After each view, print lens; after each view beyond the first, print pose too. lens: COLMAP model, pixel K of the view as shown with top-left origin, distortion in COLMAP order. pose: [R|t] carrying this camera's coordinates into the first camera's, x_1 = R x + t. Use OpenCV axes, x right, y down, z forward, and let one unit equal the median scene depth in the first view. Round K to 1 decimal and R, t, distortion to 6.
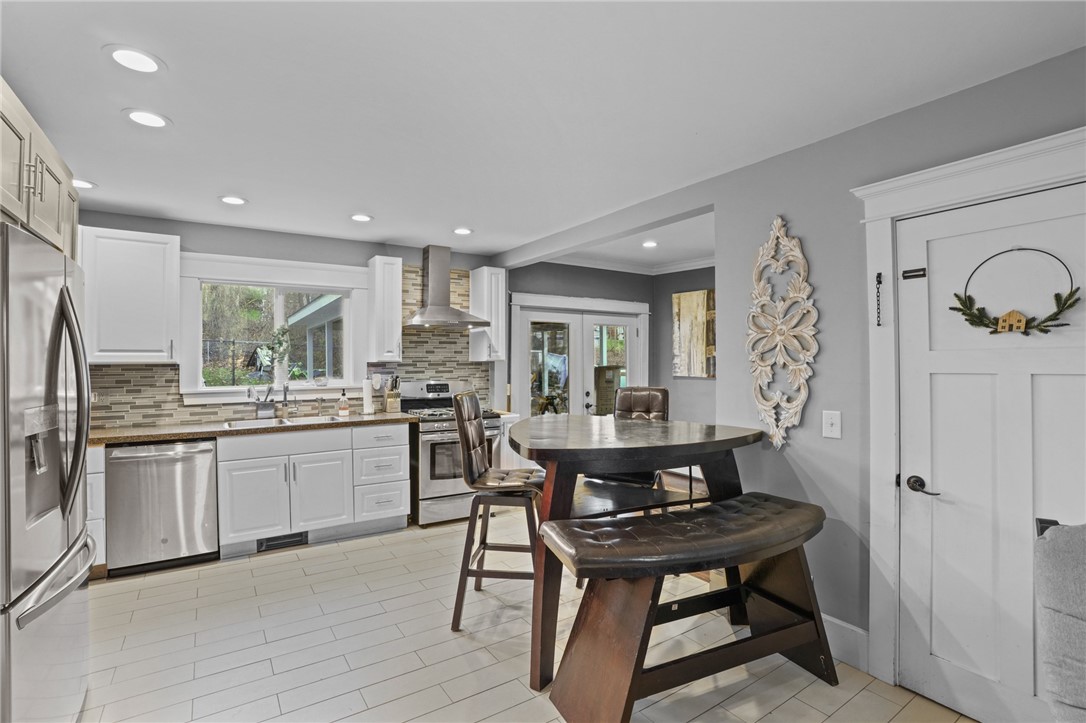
lens RADIAL K [[511.0, 0, 544.3], [0, 511.0, 360.1], [0, 0, 1]] dist [-0.028855, 0.005499]
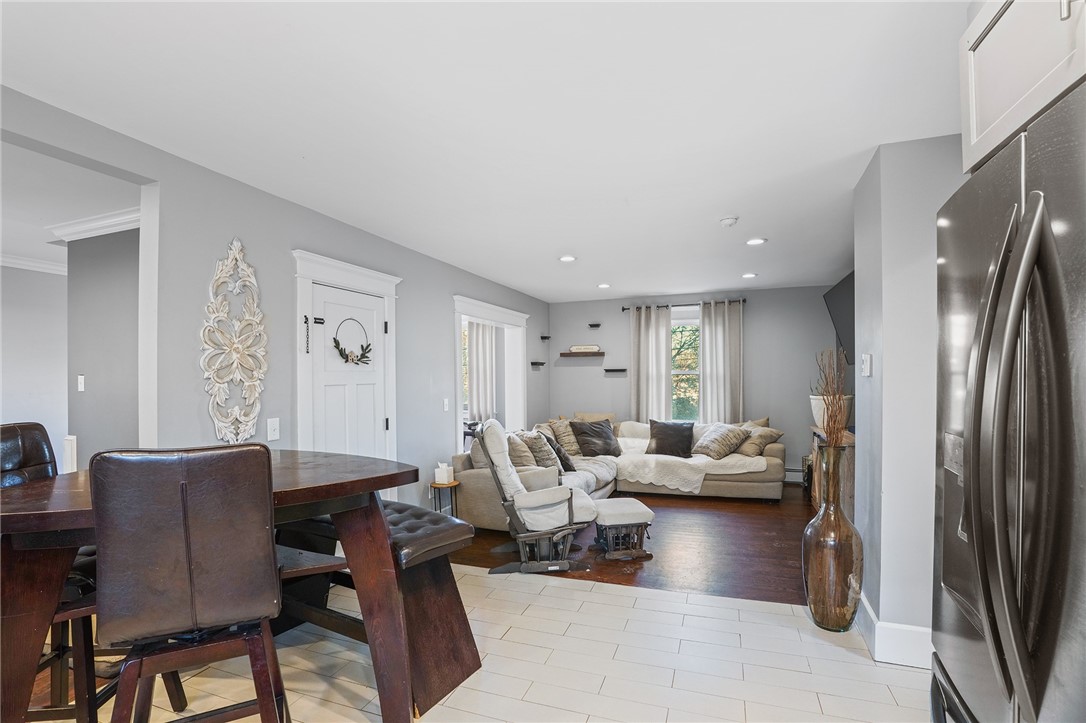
lens RADIAL K [[511.0, 0, 542.0], [0, 511.0, 370.7], [0, 0, 1]] dist [-0.028855, 0.005499]
pose [[-0.593759, 0.011890, 0.804555, -0.754056], [0.000622, 0.999897, -0.014318, 0.002564], [-0.804643, -0.008001, -0.593705, 1.124129]]
